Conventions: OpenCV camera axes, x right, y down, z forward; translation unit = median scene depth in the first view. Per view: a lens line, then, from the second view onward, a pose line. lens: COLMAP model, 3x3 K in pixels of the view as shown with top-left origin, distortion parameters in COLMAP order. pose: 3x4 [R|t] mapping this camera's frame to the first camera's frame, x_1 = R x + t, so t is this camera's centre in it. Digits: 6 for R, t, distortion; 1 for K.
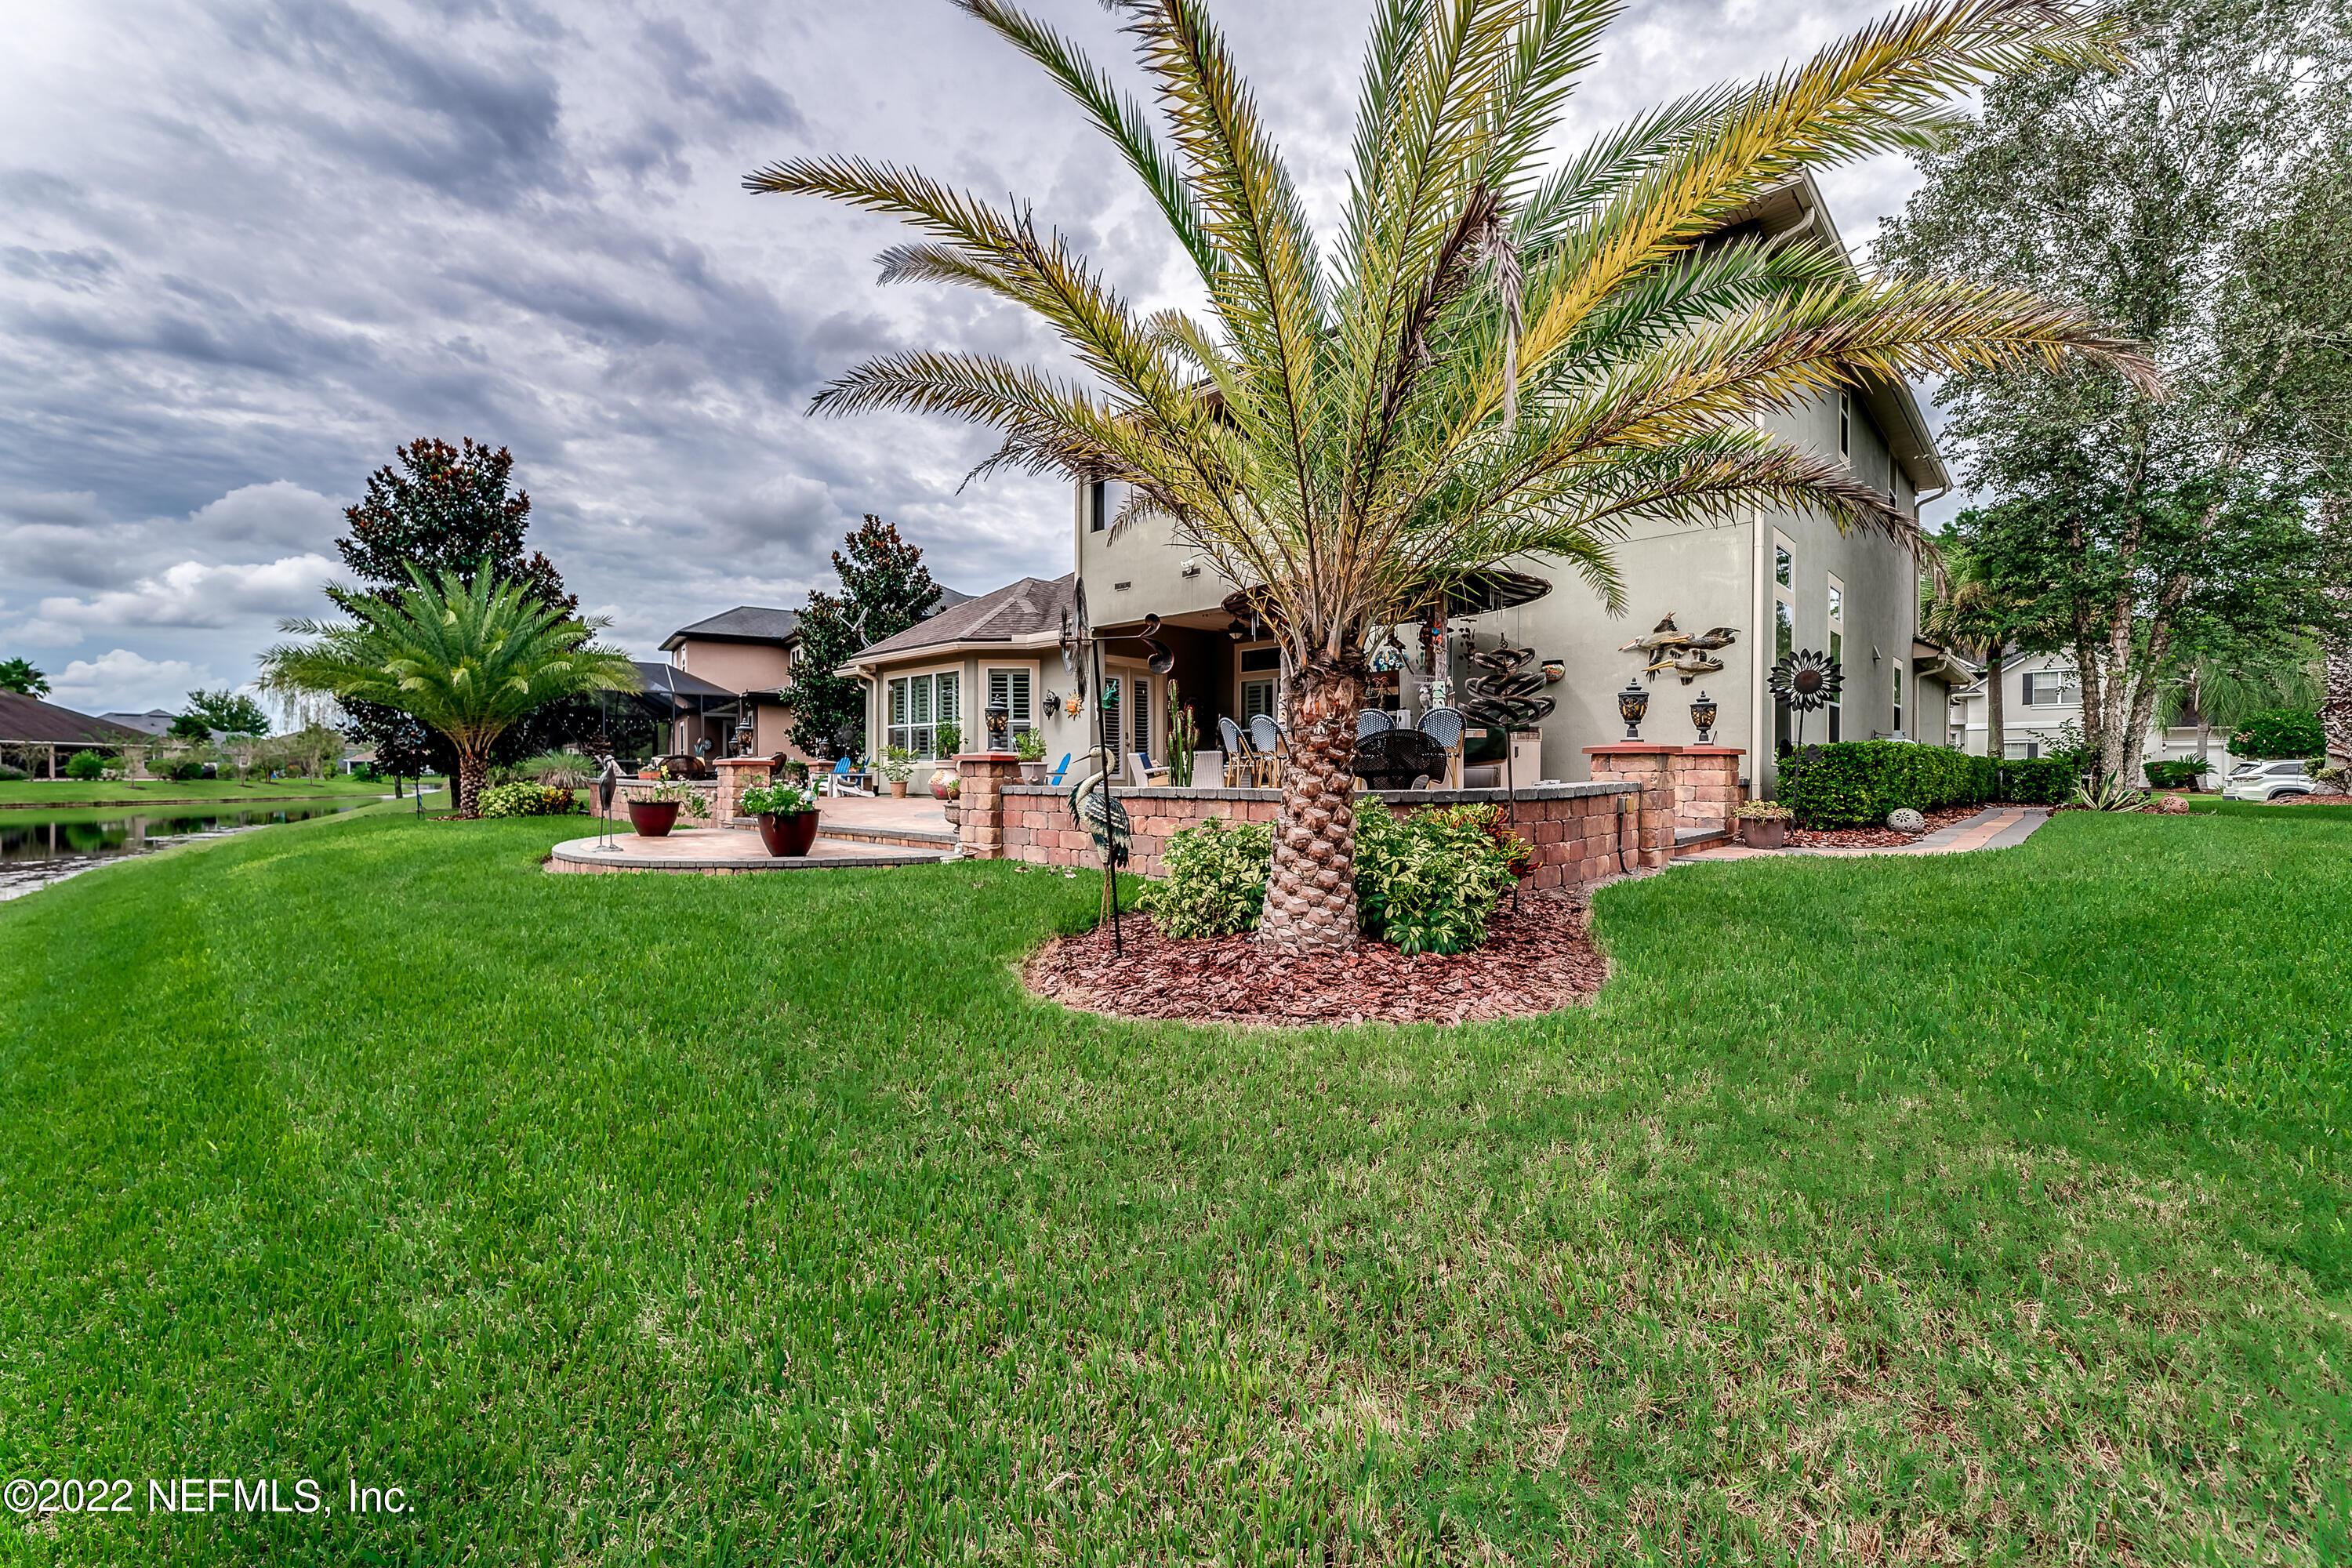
lens RADIAL K [[954.3, 0, 1153.9], [0, 954.3, 788.2], [0, 0, 1]] dist [0.000867, 0.000389]
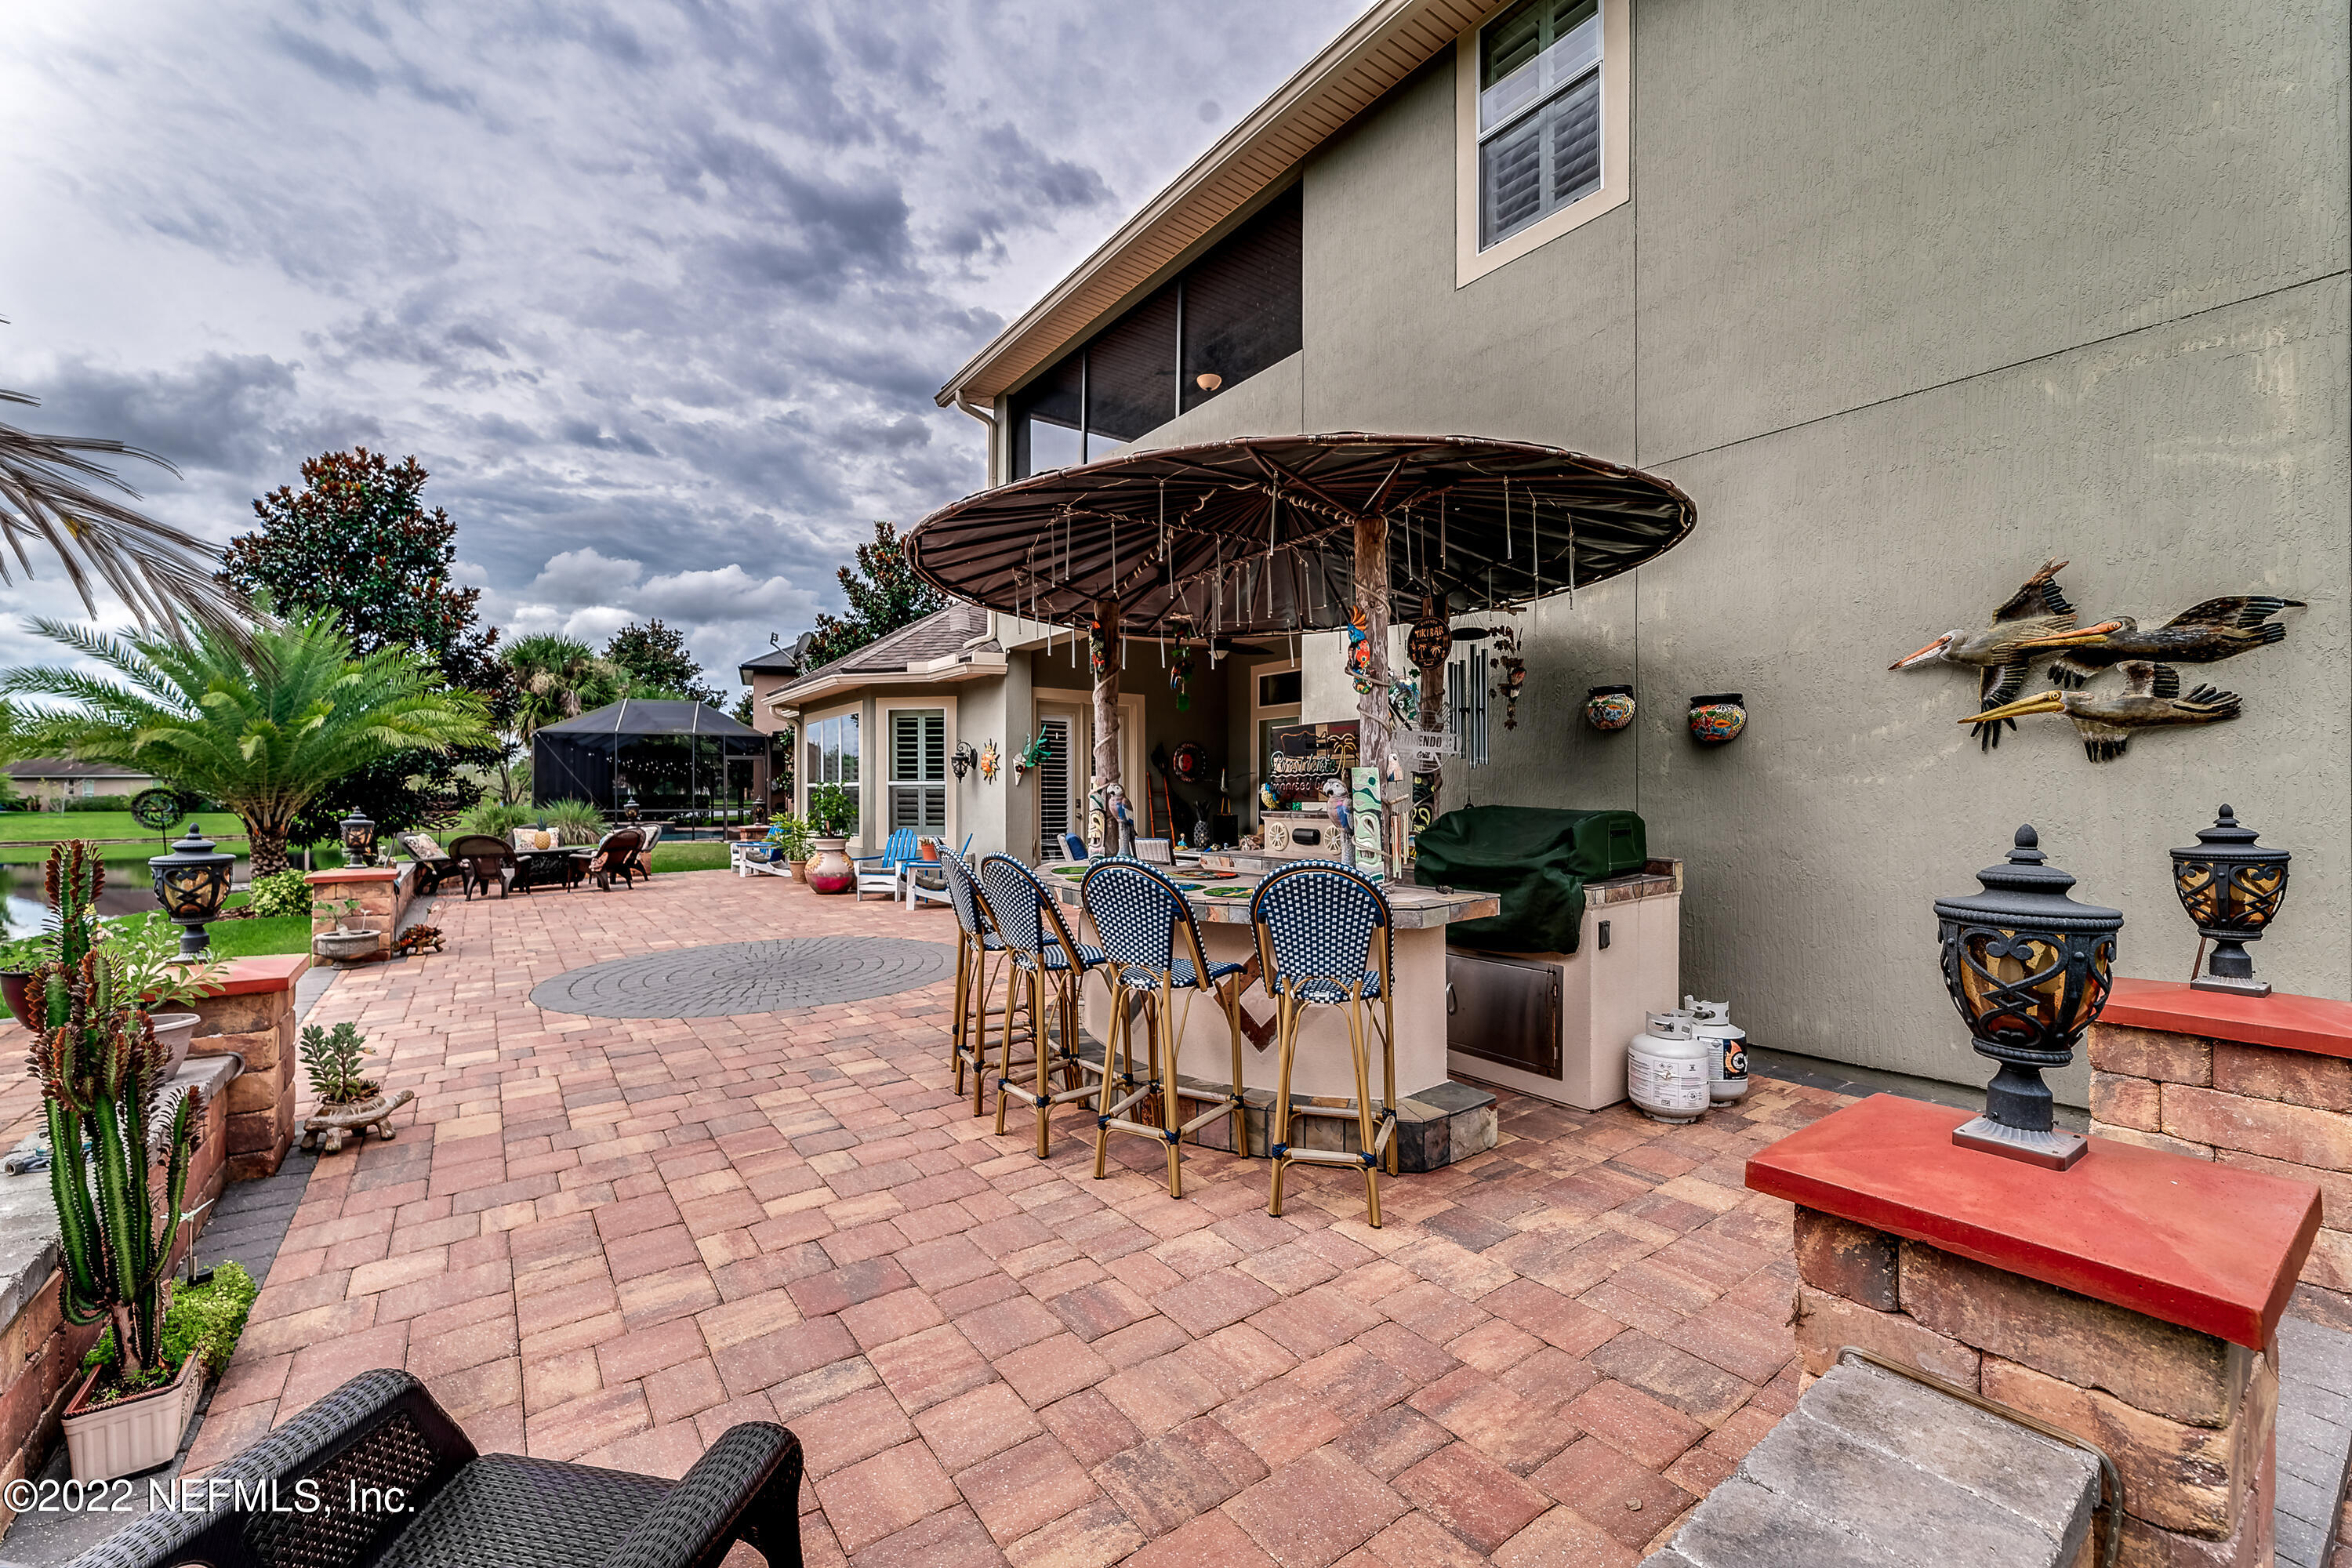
lens RADIAL K [[954.3, 0, 1164.8], [0, 954.3, 796.8], [0, 0, 1]] dist [0.000867, 0.000389]
pose [[0.983414, -0.001752, -0.181369, 0.148339], [-0.000339, 0.999934, -0.011494, -0.049005], [0.181377, 0.011364, 0.983348, 0.314222]]
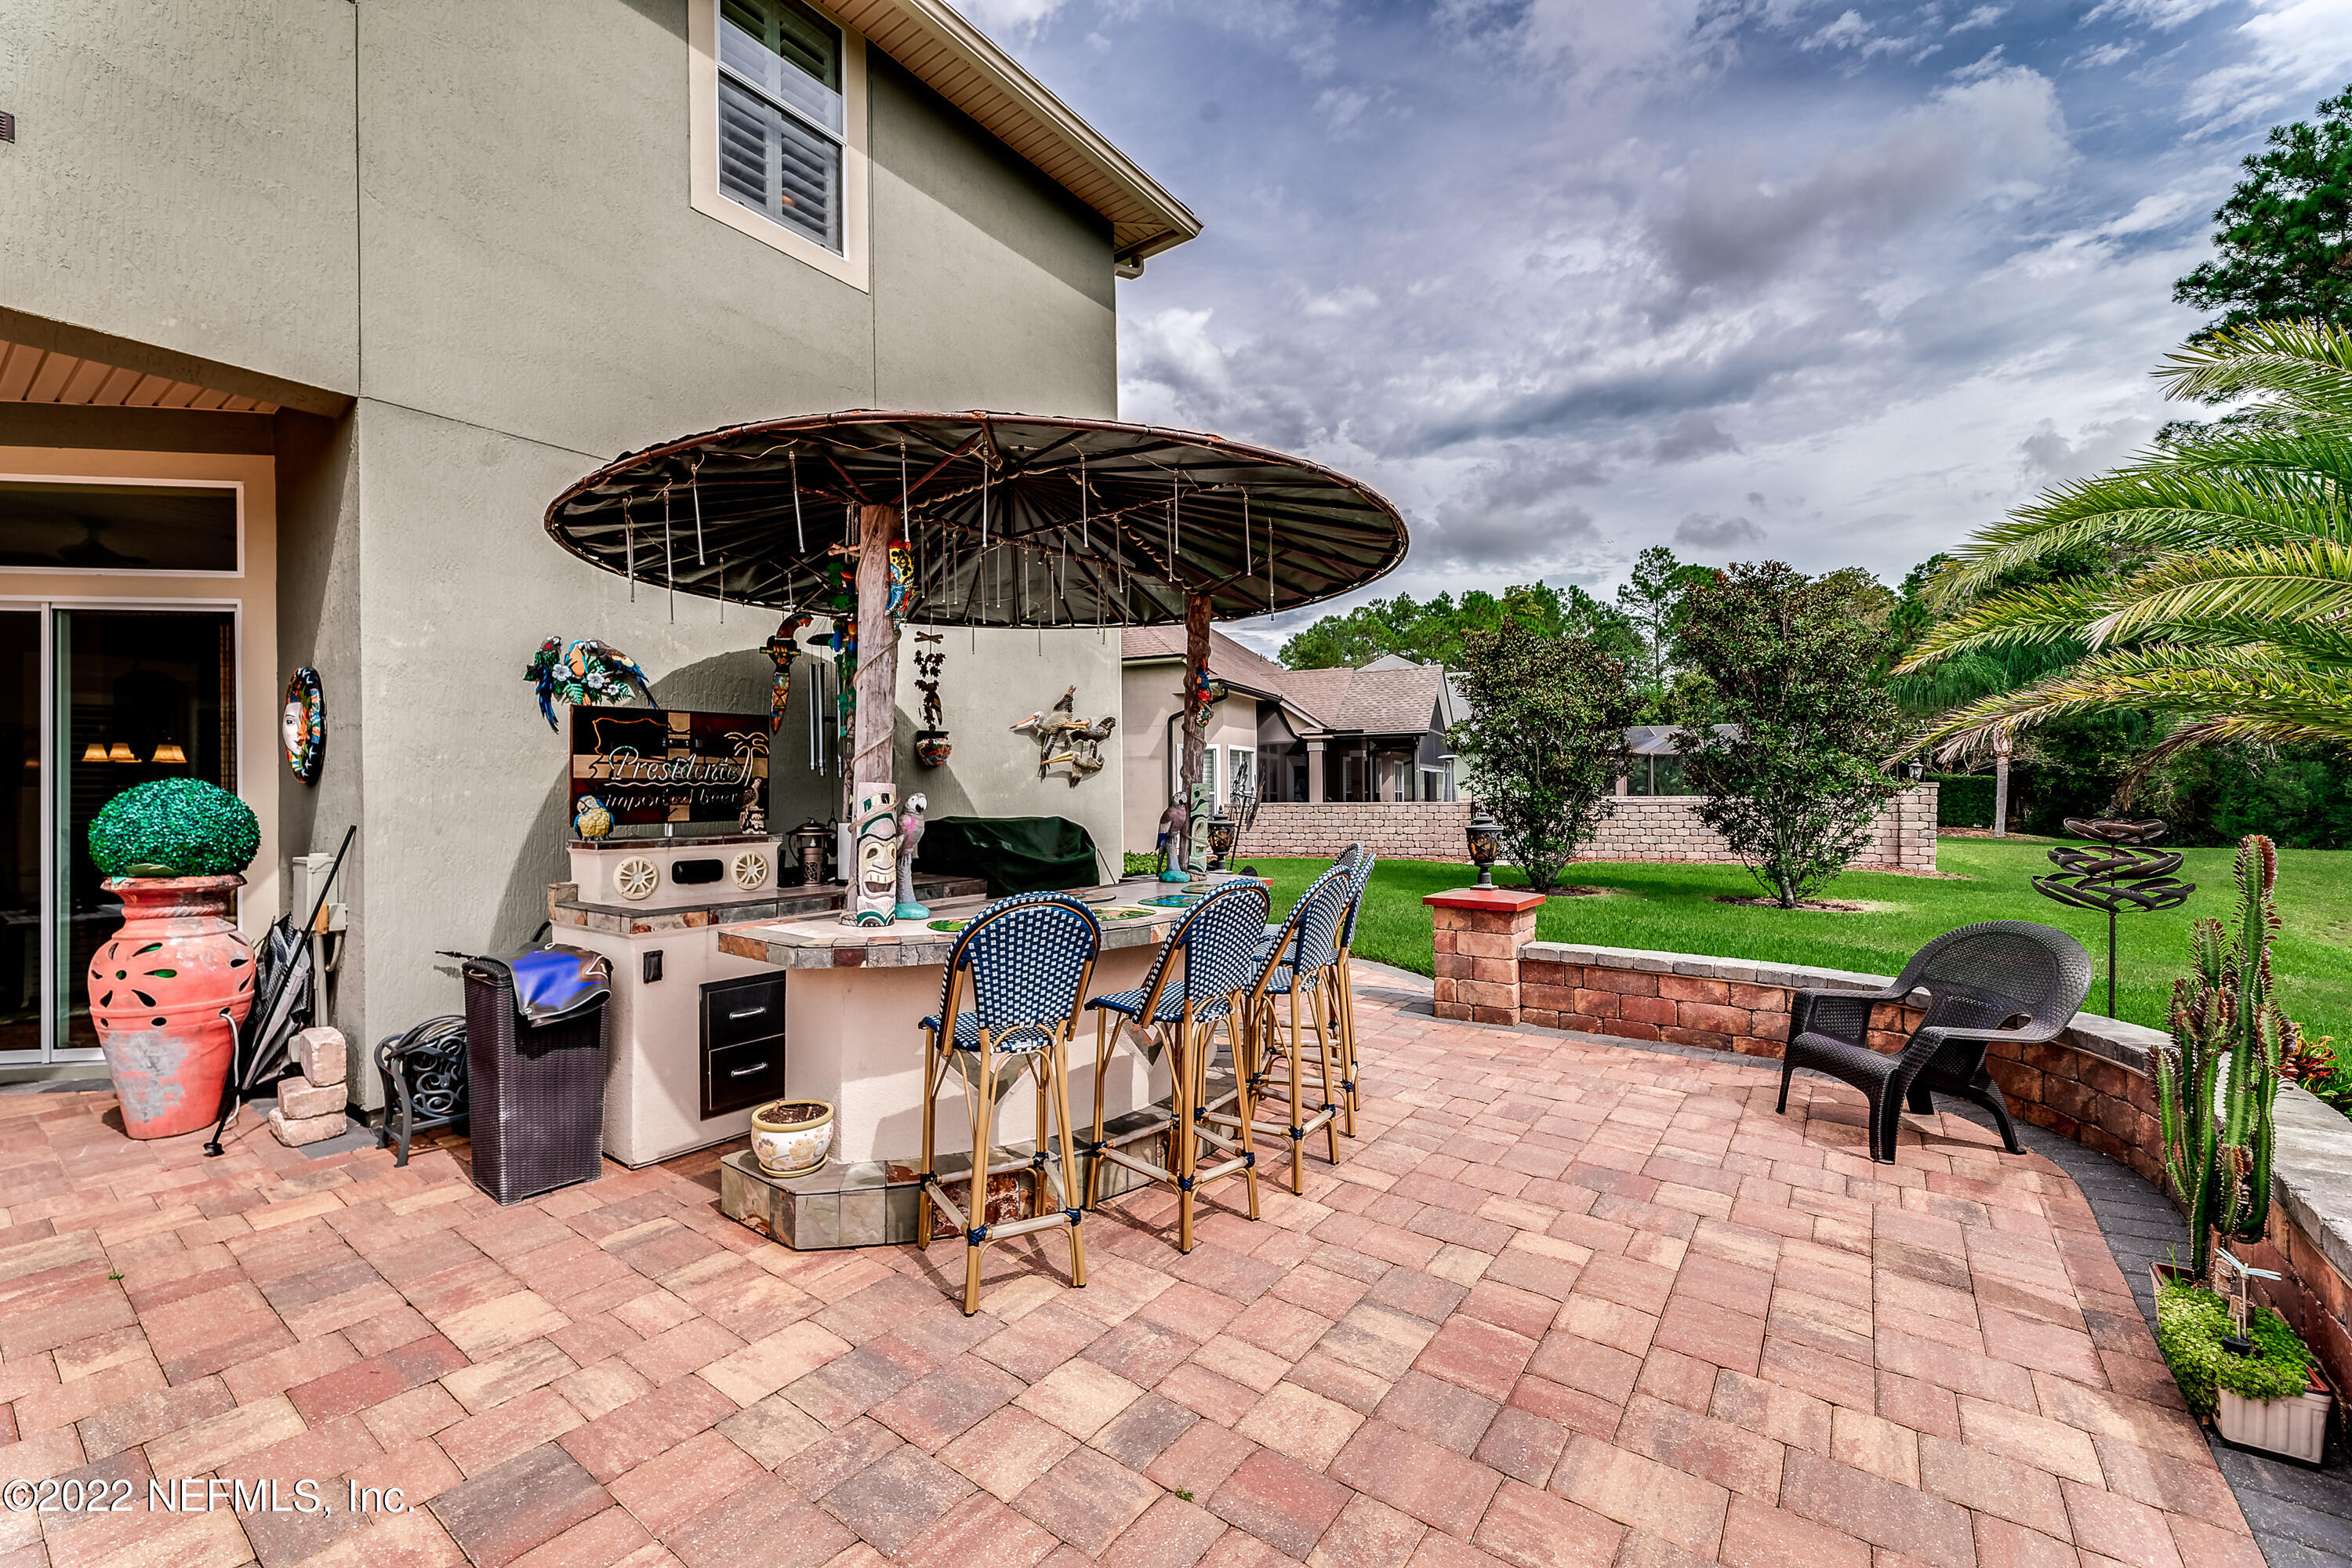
lens RADIAL K [[954.3, 0, 1159.9], [0, 954.3, 795.8], [0, 0, 1]] dist [0.000867, 0.000389]
pose [[-0.123048, 0.002076, 0.992399, -0.097690], [0.027806, 0.999612, 0.001357, -0.054503], [-0.992011, 0.027762, -0.123058, 0.554982]]
